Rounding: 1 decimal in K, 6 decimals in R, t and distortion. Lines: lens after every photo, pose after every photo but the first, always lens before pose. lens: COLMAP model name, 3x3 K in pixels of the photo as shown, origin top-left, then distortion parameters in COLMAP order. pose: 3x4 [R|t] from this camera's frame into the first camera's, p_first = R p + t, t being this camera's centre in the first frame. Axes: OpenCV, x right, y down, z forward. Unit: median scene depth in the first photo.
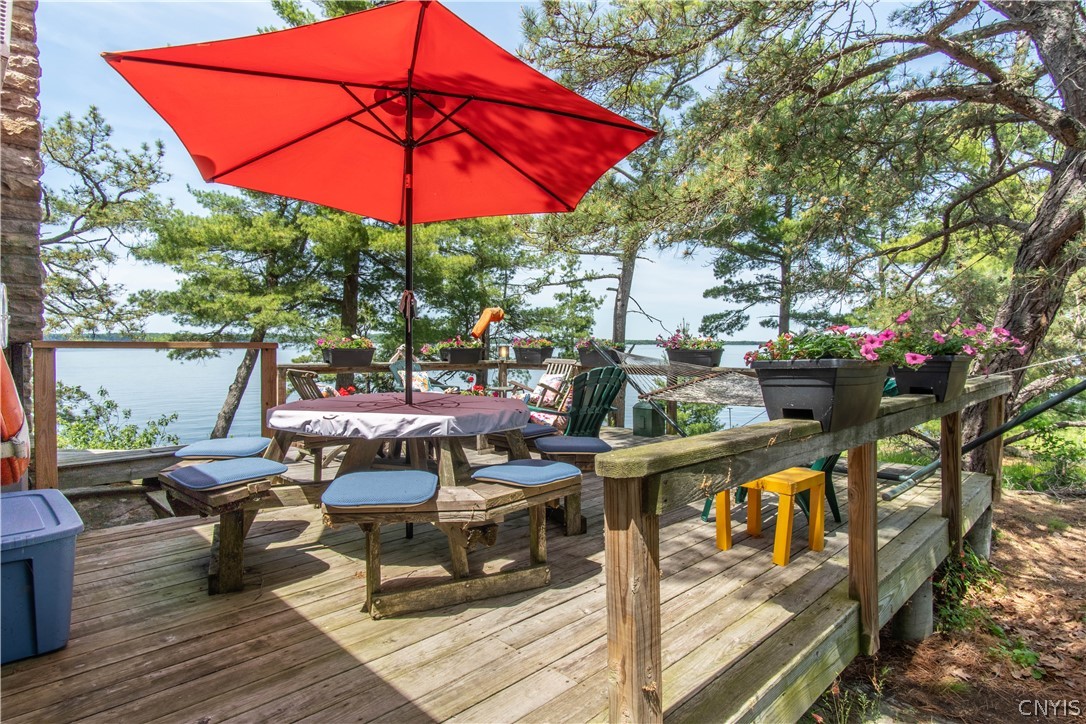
lens RADIAL K [[582.3, 0, 544.5], [0, 582.3, 357.0], [0, 0, 1]] dist [0.001851, 0.002659]
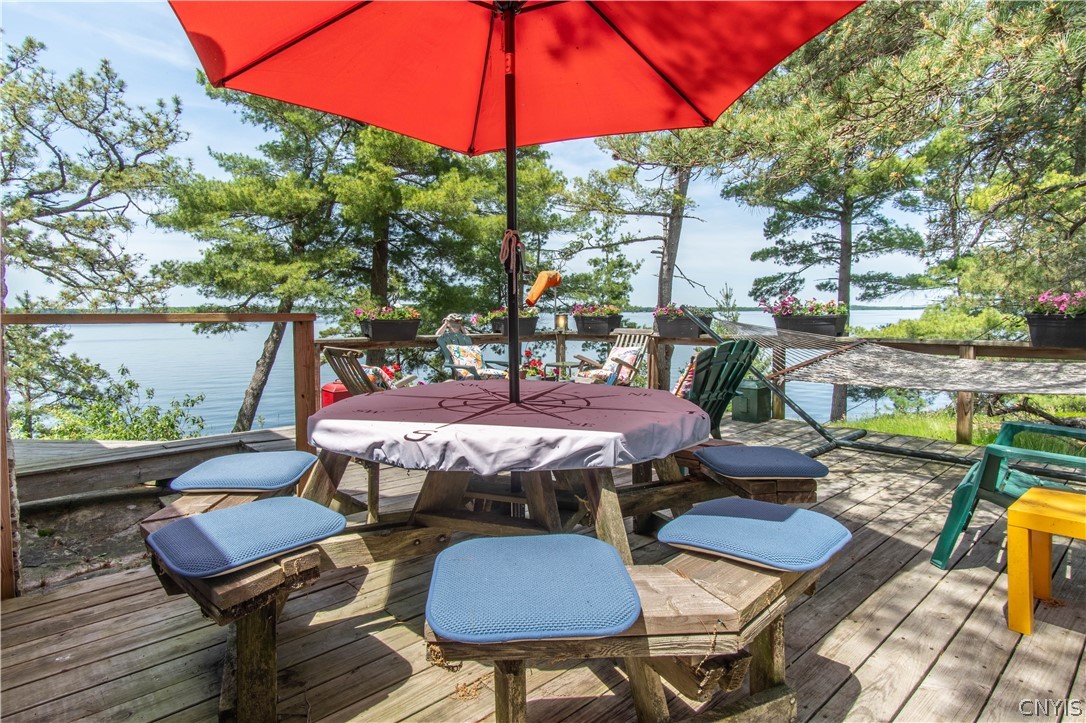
lens RADIAL K [[582.3, 0, 531.8], [0, 582.3, 339.1], [0, 0, 1]] dist [0.001851, 0.002659]
pose [[0.998409, -0.011093, -0.055289, -0.054075], [0.012326, 0.999682, 0.022006, -0.001474], [0.055027, -0.022652, 0.998228, 0.105337]]
